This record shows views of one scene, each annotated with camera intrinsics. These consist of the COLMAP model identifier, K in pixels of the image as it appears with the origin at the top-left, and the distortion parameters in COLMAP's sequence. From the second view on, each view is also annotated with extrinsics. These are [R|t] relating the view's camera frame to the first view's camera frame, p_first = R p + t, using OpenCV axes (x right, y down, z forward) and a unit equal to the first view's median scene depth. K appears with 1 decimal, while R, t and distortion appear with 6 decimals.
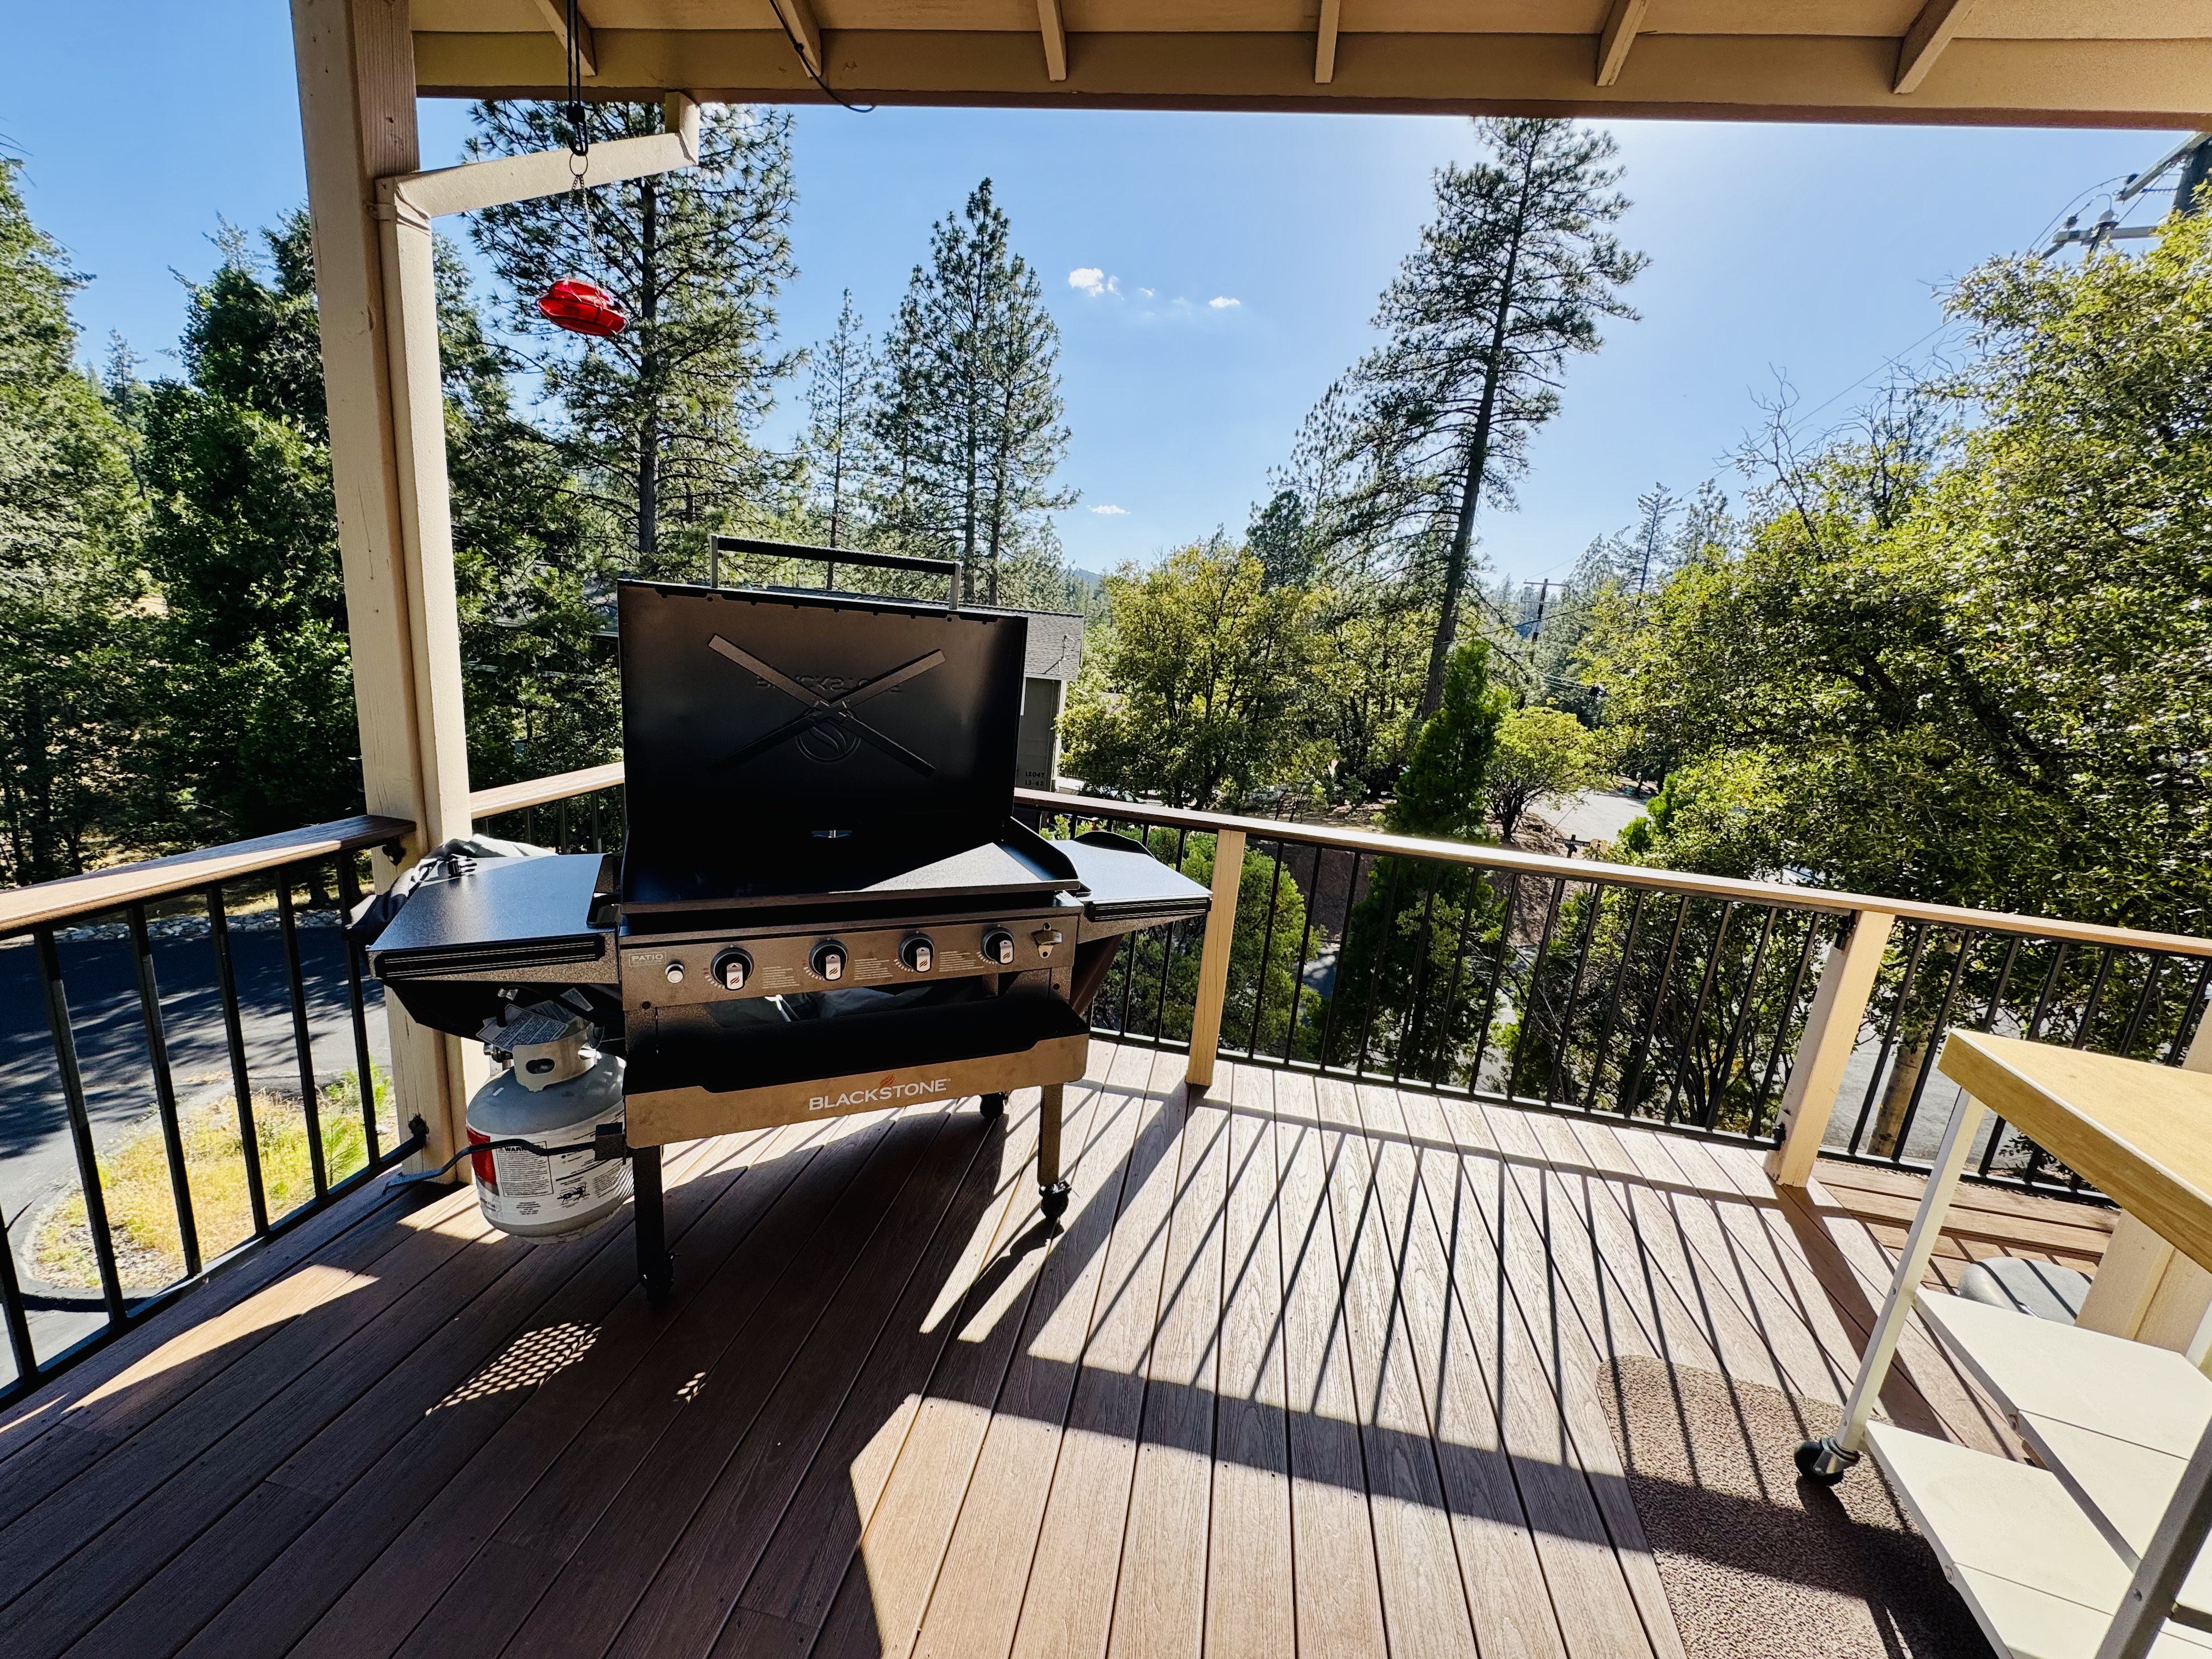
lens RADIAL K [[881.1, 0, 1106.0], [0, 881.1, 829.5], [0, 0, 1]] dist [-0.000997, -0.000236]
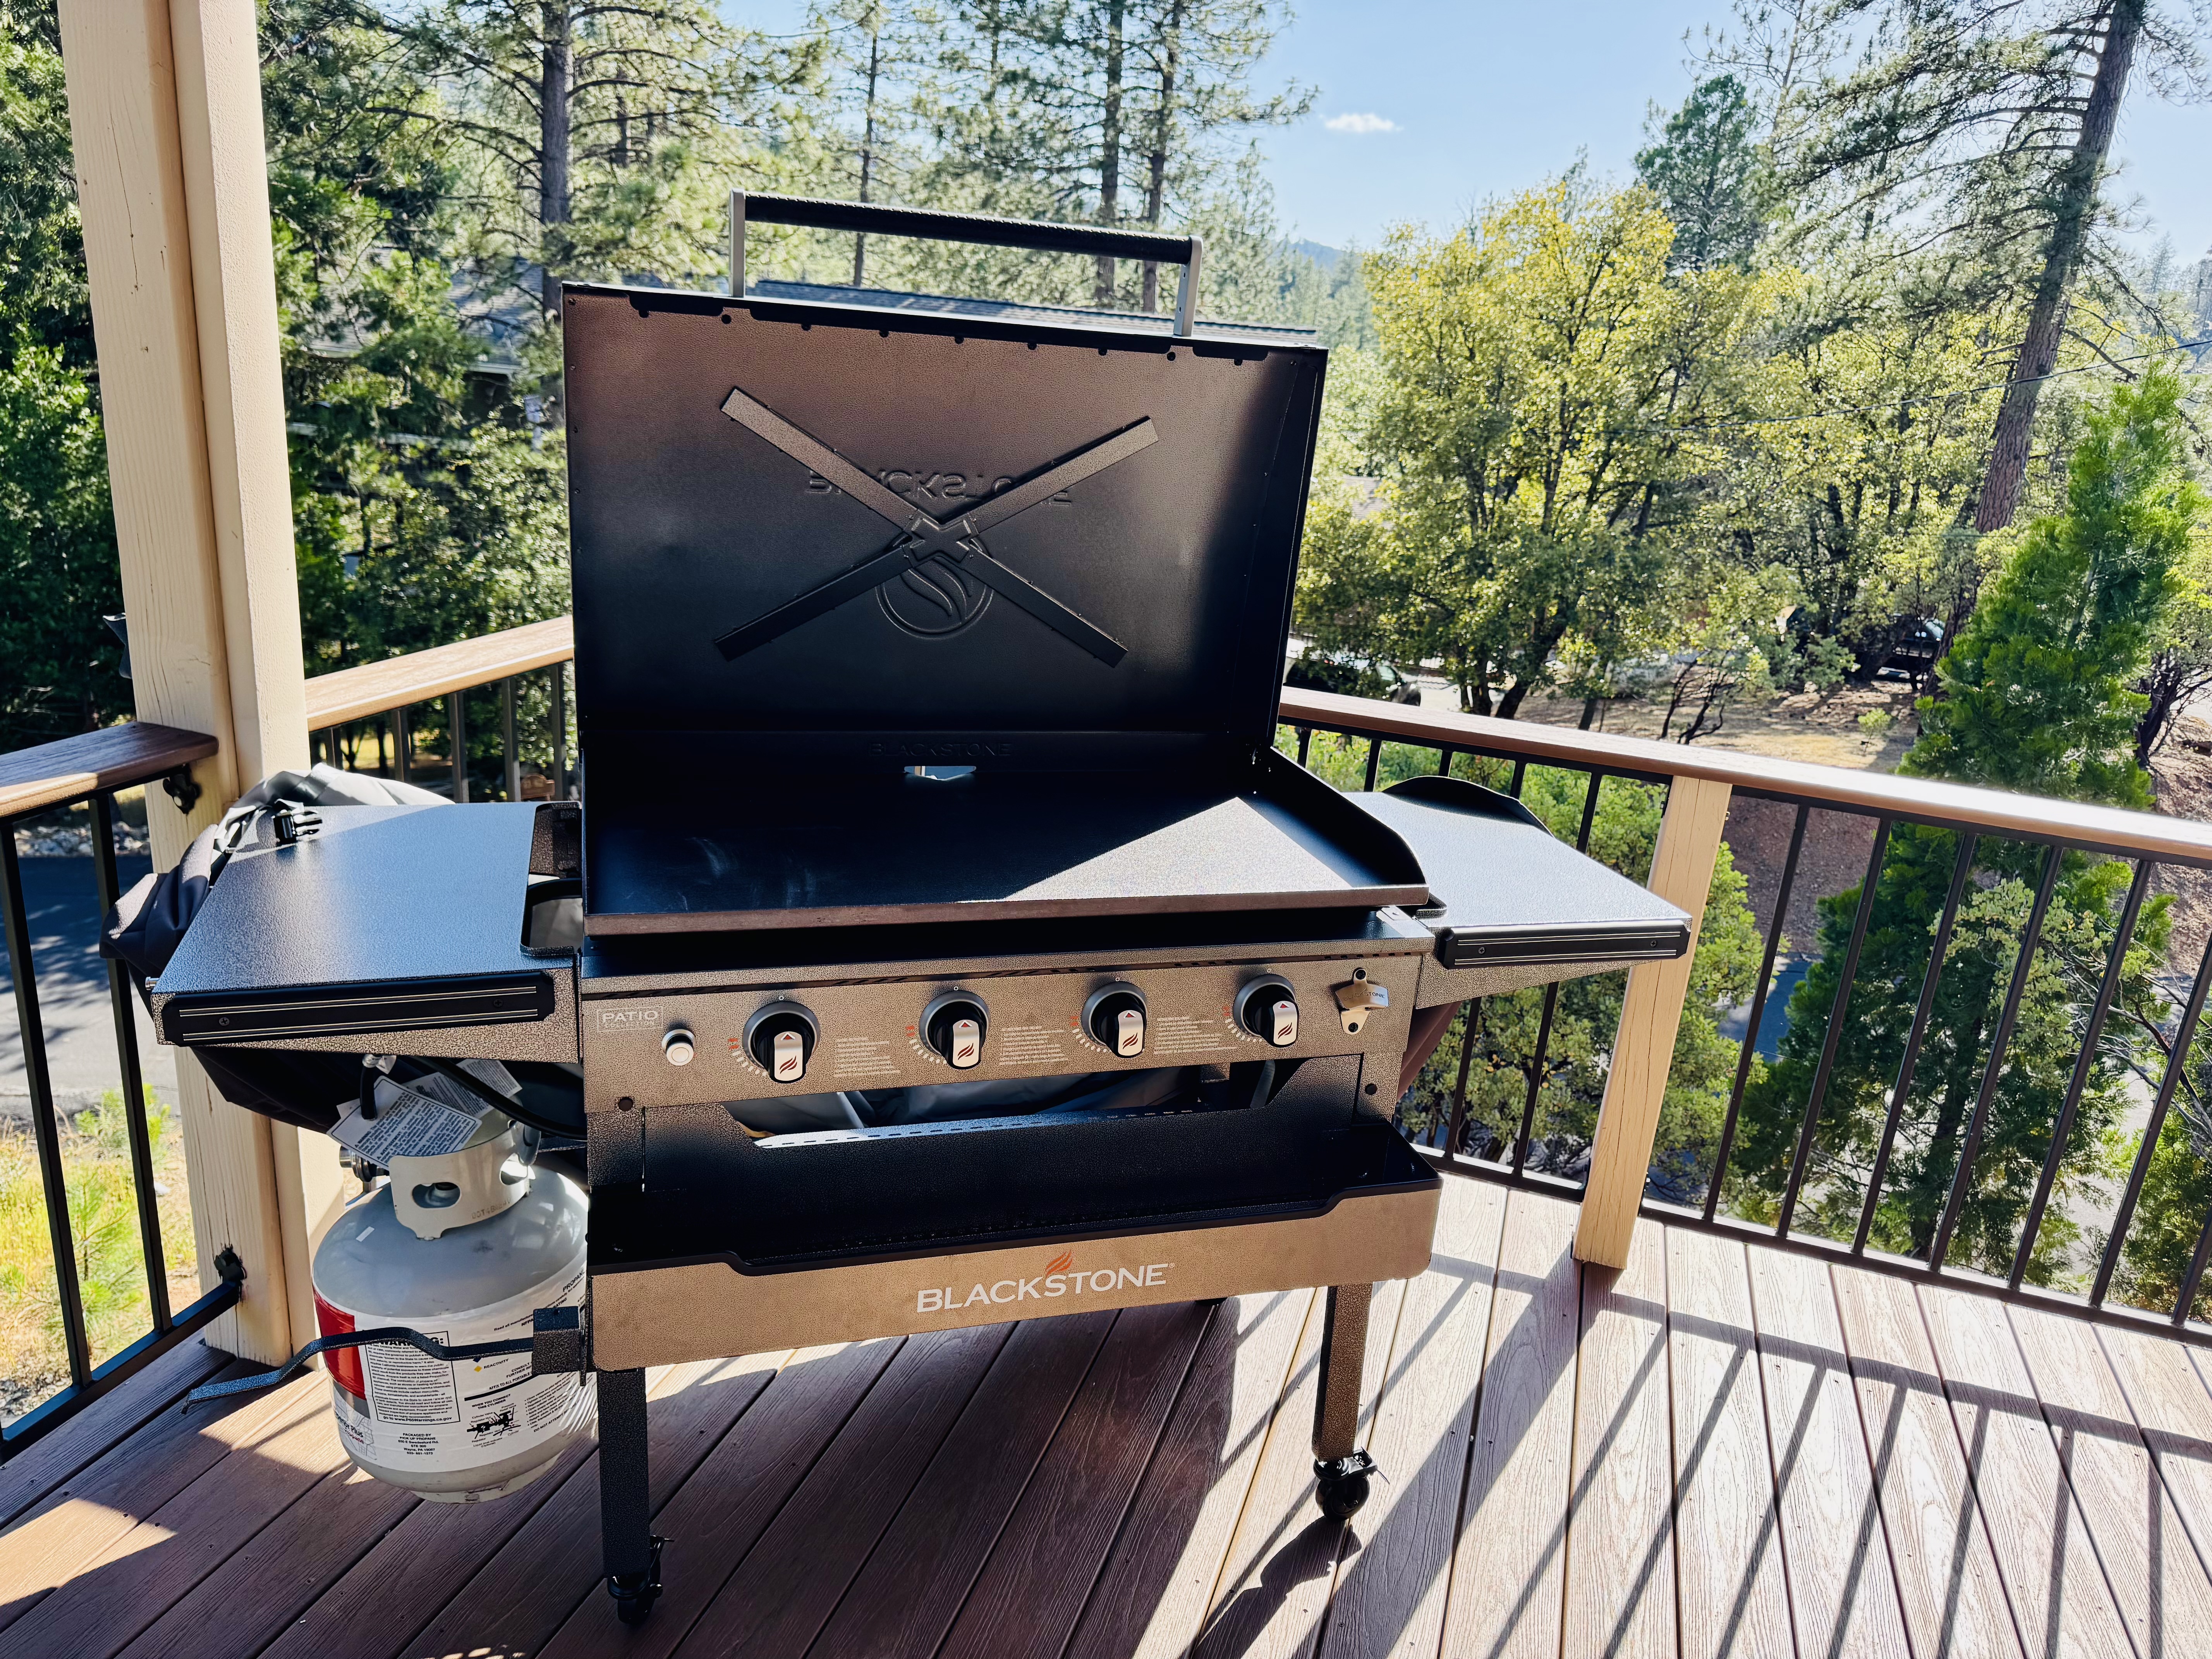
lens RADIAL K [[1576.9, 0, 1108.6], [0, 1576.9, 845.3], [0, 0, 1]] dist [0.018355, -0.022506]
pose [[0.989548, 0.035995, -0.139642, -0.008425], [-0.025045, 0.996529, 0.079394, -0.003156], [0.142015, -0.075067, 0.987014, 0.008876]]
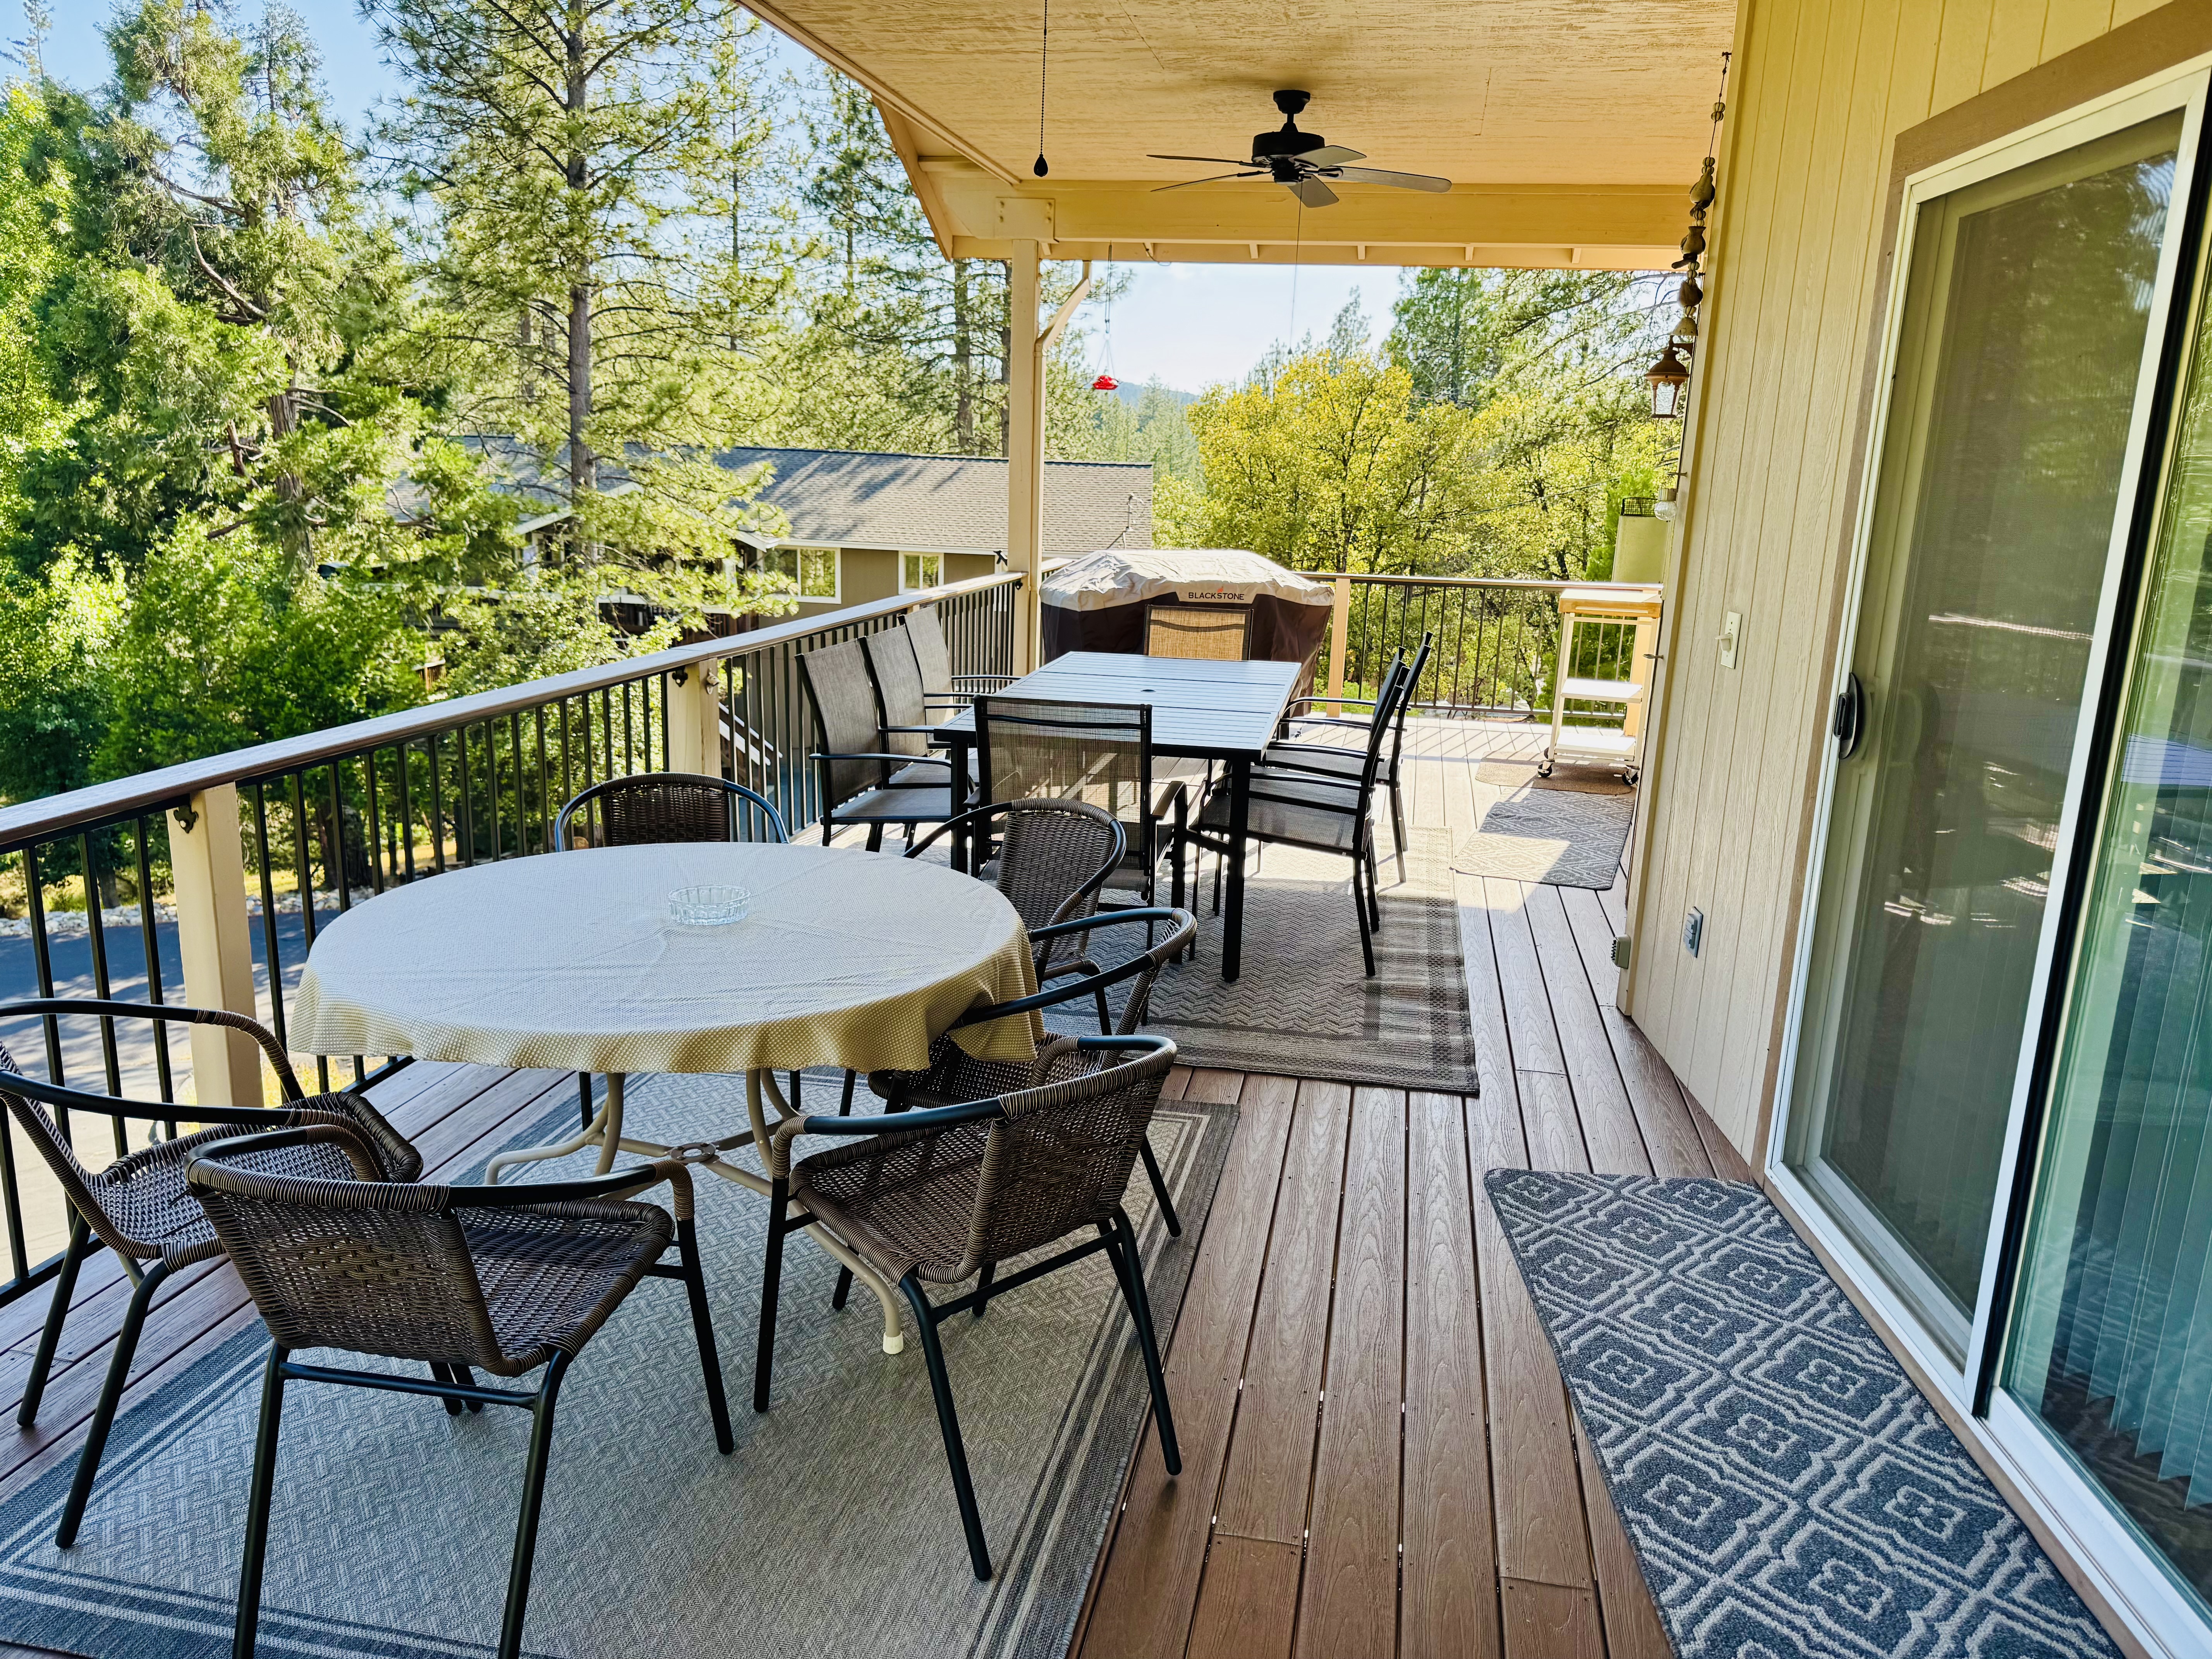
lens RADIAL K [[1541.8, 0, 1113.4], [0, 1541.8, 876.0], [0, 0, 1]] dist [0.079546, -0.088794]
pose [[0.997808, -0.051340, -0.041744, -0.035524], [0.052315, 0.998375, 0.022588, 0.077219], [0.040516, -0.024722, 0.998873, -0.344469]]
